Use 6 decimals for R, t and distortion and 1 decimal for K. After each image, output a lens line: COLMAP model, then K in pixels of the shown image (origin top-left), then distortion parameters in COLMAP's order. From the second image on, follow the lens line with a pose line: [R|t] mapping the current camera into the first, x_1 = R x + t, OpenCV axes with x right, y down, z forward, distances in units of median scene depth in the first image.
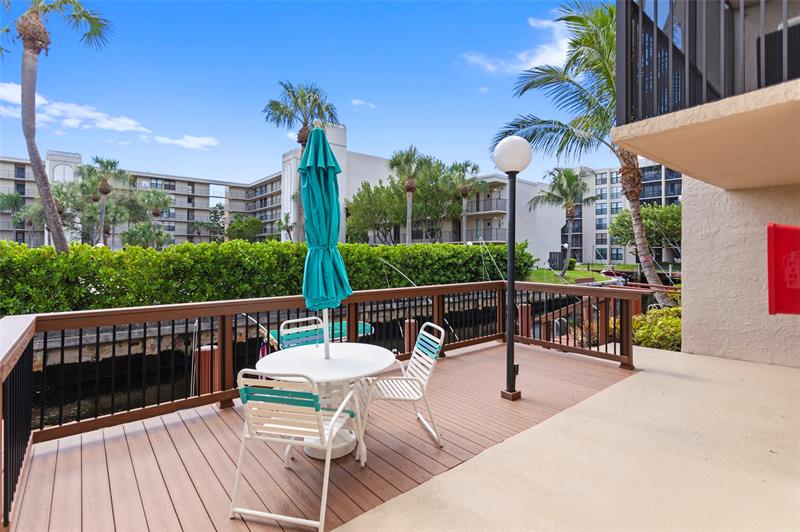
lens RADIAL K [[389.0, 0, 401.8], [0, 389.0, 253.5], [0, 0, 1]] dist [0.003337, 0.000204]
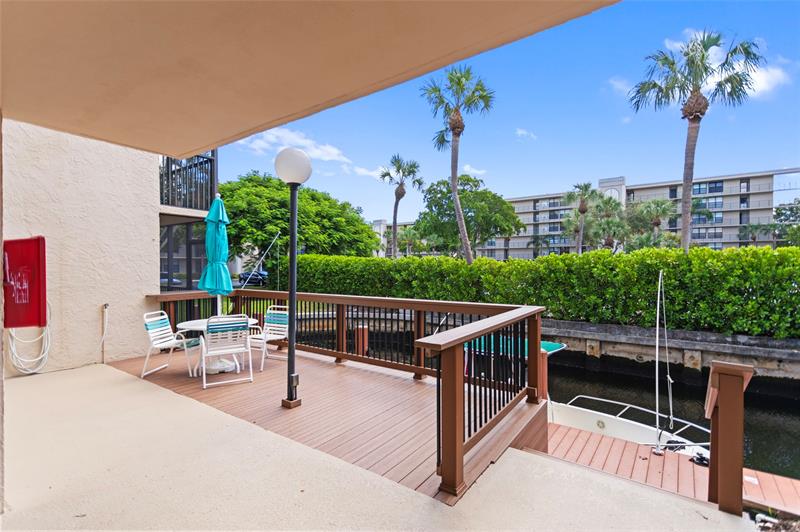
lens RADIAL K [[381.8, 0, 395.7], [0, 381.8, 271.0], [0, 0, 1]] dist [0.008880, 0.000209]
pose [[0.231289, 0.019206, -0.972696, 0.096935], [0.001122, 0.999799, 0.020008, -0.000777], [0.972885, -0.005720, 0.231221, 0.075948]]
